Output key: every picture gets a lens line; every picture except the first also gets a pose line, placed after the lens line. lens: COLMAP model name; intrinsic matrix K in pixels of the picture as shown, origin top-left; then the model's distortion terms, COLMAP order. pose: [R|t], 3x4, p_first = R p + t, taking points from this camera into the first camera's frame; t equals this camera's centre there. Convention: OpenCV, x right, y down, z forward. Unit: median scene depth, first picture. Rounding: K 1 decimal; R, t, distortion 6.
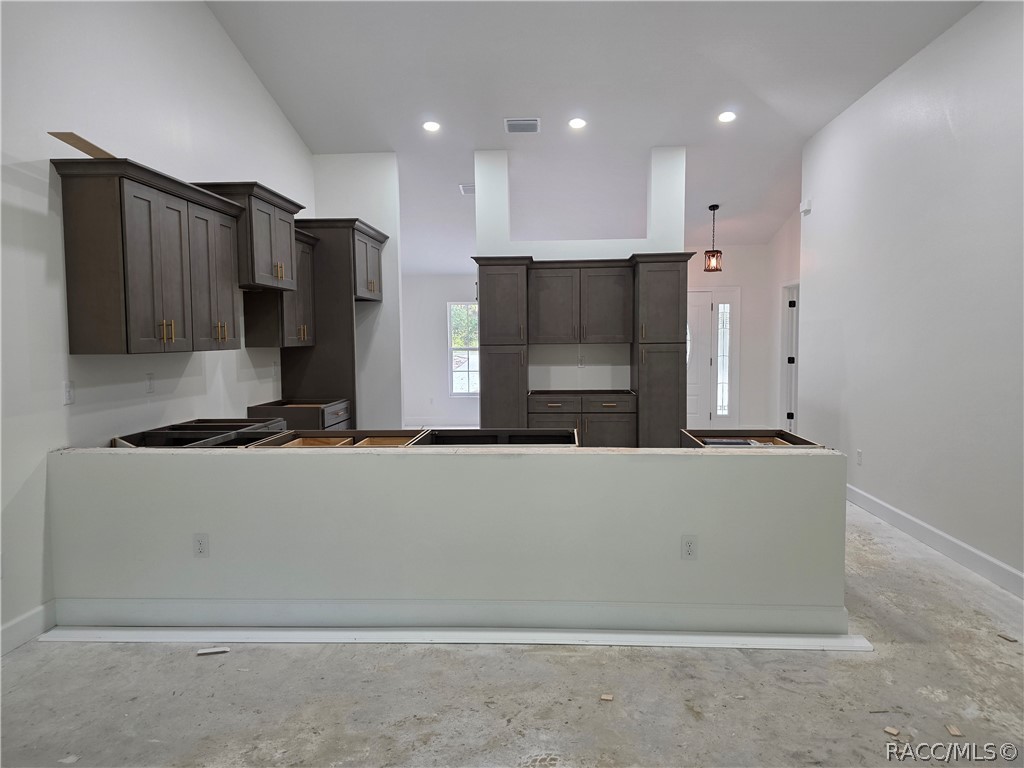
lens RADIAL K [[677.9, 0, 512.0], [0, 677.9, 384.0], [0, 0, 1]] dist [0.069770, -0.045543]
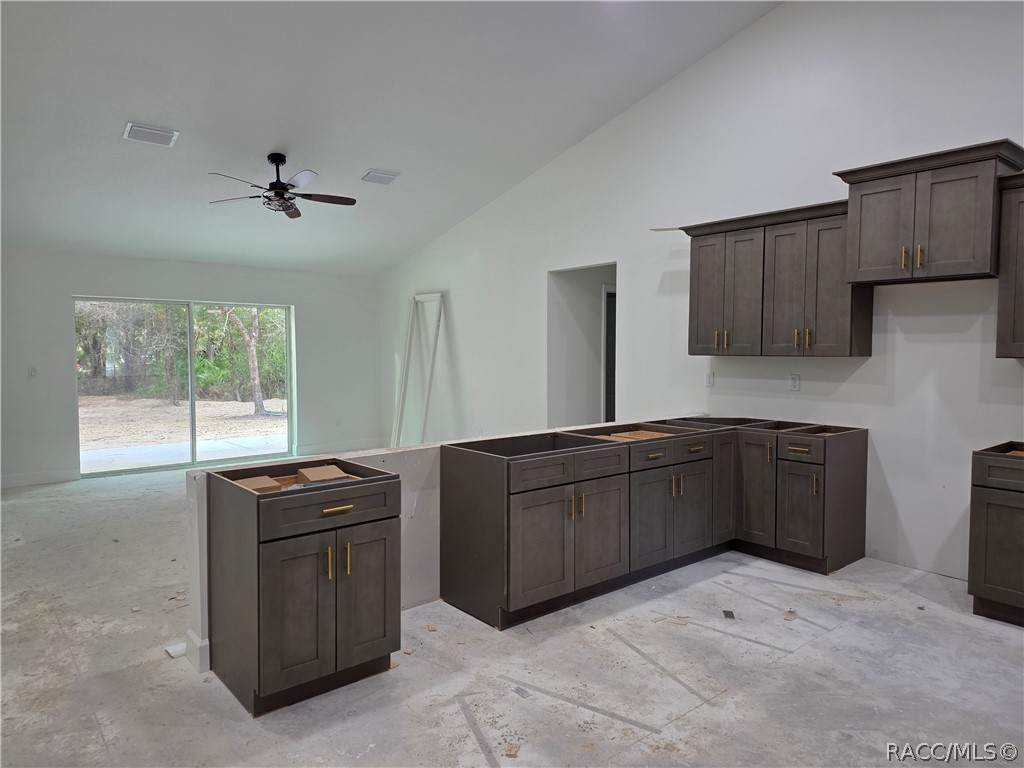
lens RADIAL K [[677.9, 0, 512.0], [0, 677.9, 384.0], [0, 0, 1]] dist [0.069770, -0.045543]
pose [[-0.724013, 0.043387, -0.688420, 0.614516], [-0.046706, 0.992646, 0.111681, -0.105492], [0.688203, 0.113012, -0.716662, 1.495496]]
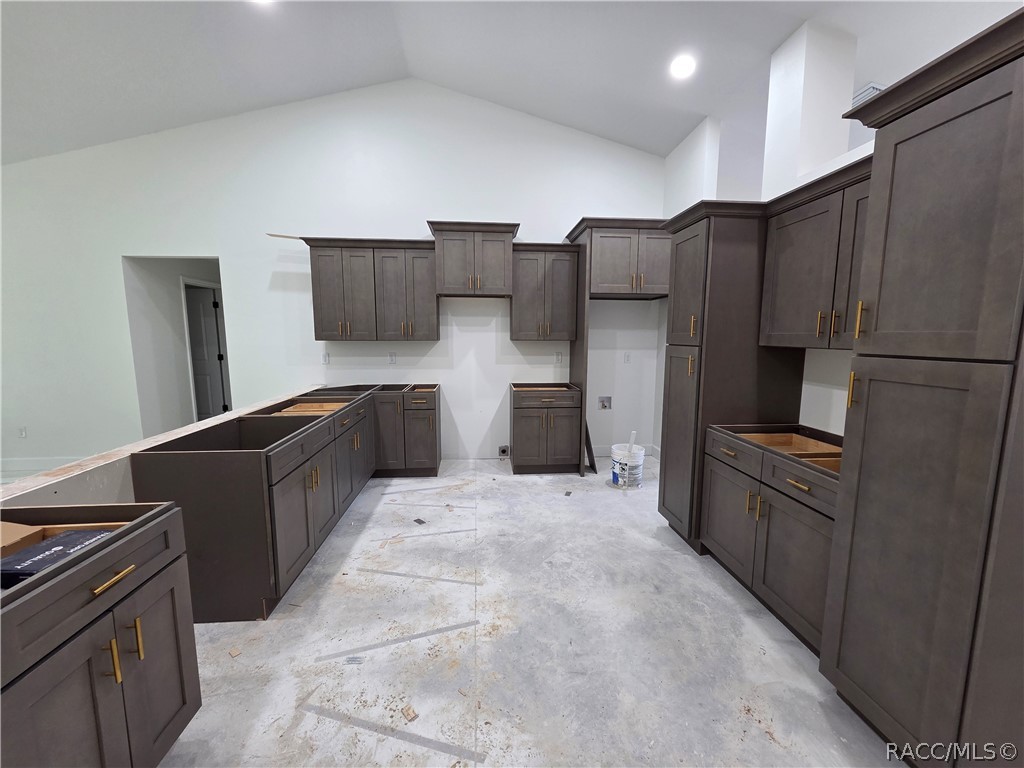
lens RADIAL K [[422.6, 0, 514.0], [0, 422.6, 389.6], [0, 0, 1]] dist [0.018114, -0.008690]
pose [[0.143193, 0.138048, -0.980020, 0.582389], [-0.074273, 0.988931, 0.128451, -0.083314], [0.986904, 0.054395, 0.151862, 1.142946]]
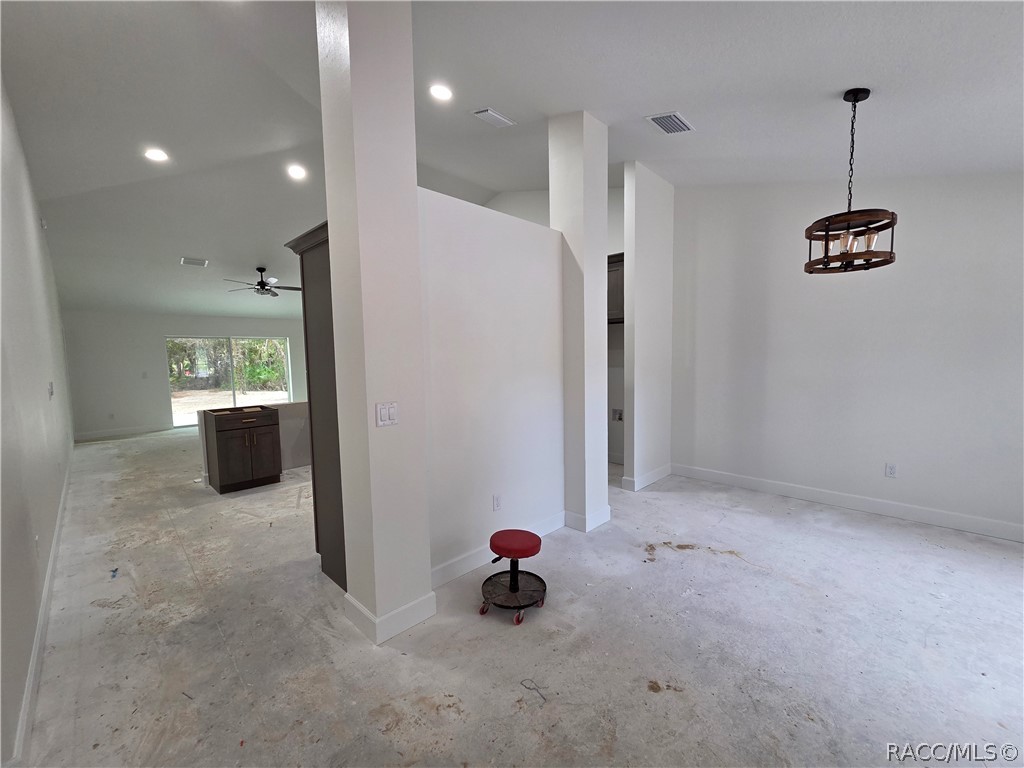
lens RADIAL K [[414.0, 0, 509.9], [0, 414.0, 387.2], [0, 0, 1]] dist [-0.000634, -0.000026]
pose [[-0.653886, 0.084612, -0.751847, 0.652284], [-0.027507, 0.990411, 0.135383, -0.157692], [0.756093, 0.109206, -0.645289, 2.115861]]
